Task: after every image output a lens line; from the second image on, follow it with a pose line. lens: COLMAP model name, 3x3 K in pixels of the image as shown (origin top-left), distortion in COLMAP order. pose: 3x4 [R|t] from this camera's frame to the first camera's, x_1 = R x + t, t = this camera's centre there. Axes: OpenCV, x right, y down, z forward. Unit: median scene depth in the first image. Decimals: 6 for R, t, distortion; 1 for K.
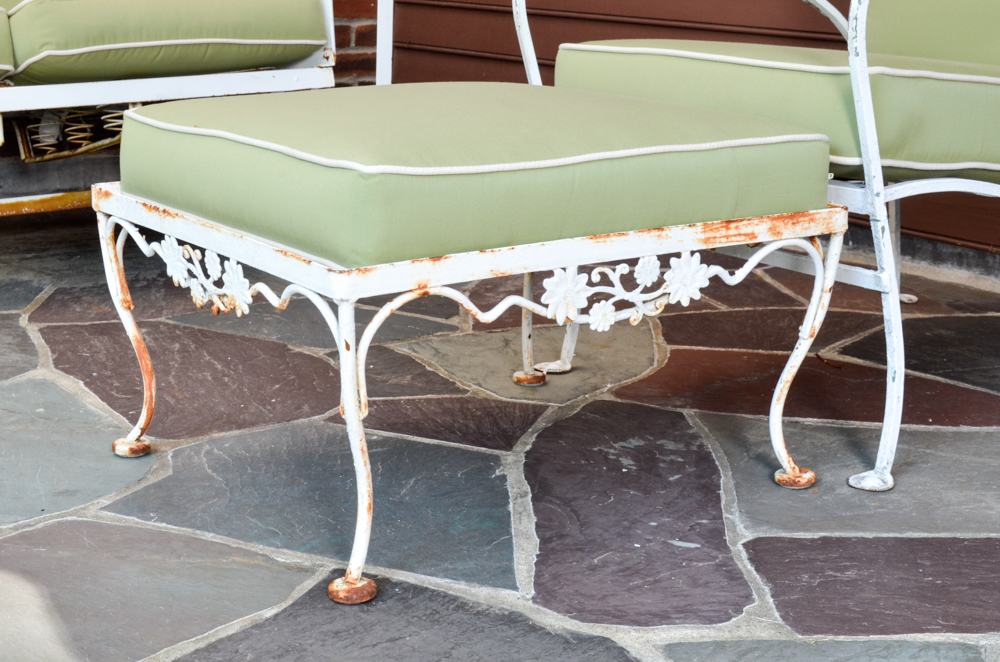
lens RADIAL K [[1605.1, 0, 484.6], [0, 1605.1, 341.6], [0, 0, 1]] dist [-0.009123, 0.000000]
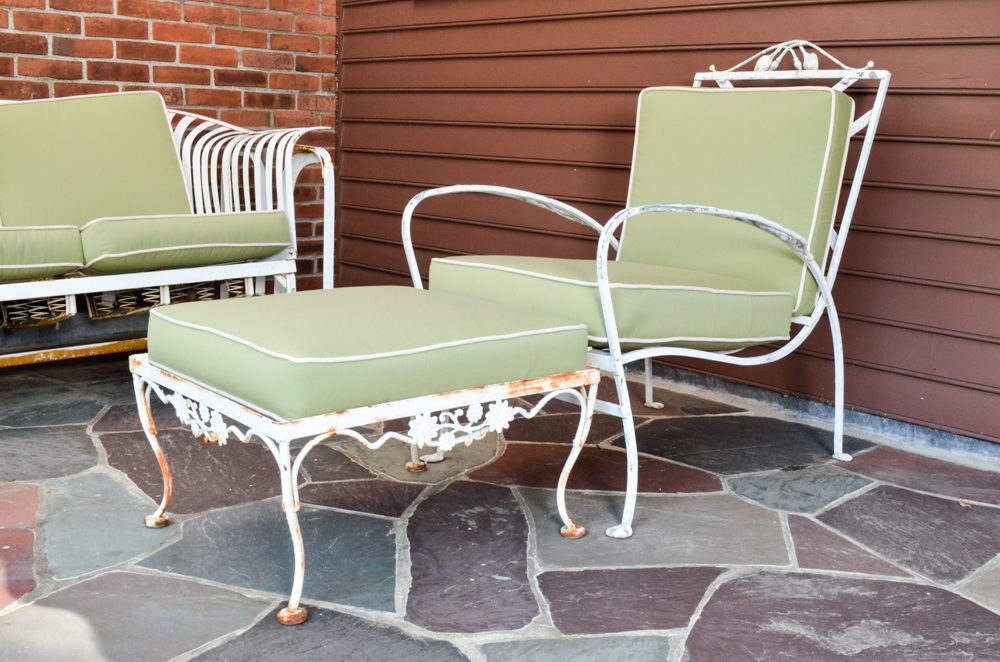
lens RADIAL K [[1075.0, 0, 557.1], [0, 1075.0, 364.4], [0, 0, 1]] dist [-0.069416, 0.000000]
pose [[0.991889, -0.010329, 0.126687, 0.037729], [0.015040, 0.999228, -0.036293, -0.042991], [-0.126214, 0.037904, 0.991279, -0.084716]]
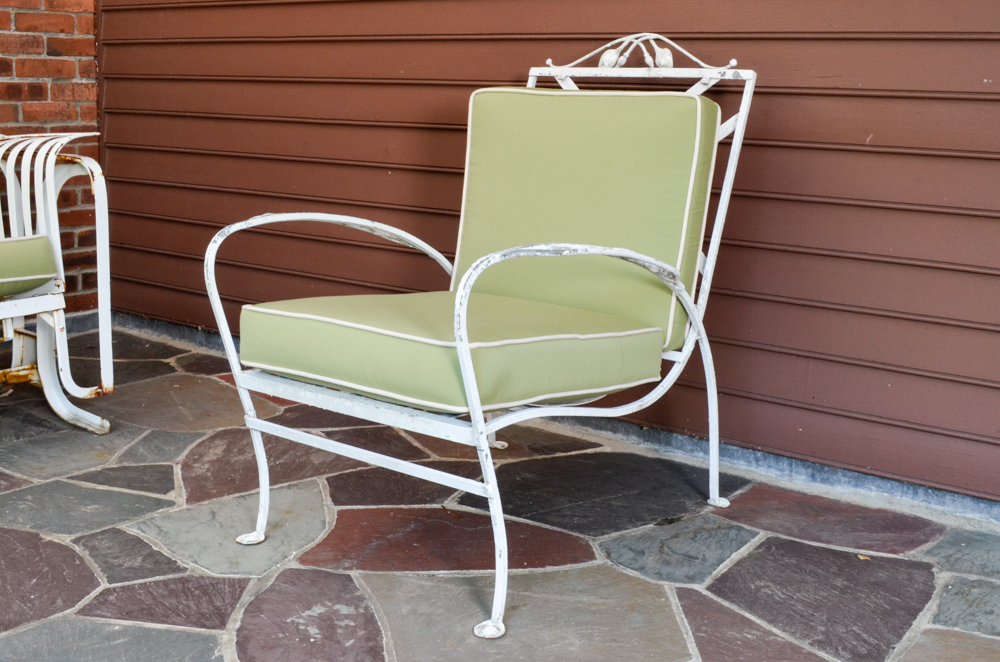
lens RADIAL K [[1169.9, 0, 508.5], [0, 1169.9, 322.2], [0, 0, 1]] dist [-0.054185, 0.000000]
pose [[0.961498, -0.052368, 0.269777, -0.003850], [0.065577, 0.997038, -0.040179, -0.130884], [-0.266874, 0.056323, 0.962084, -0.000681]]
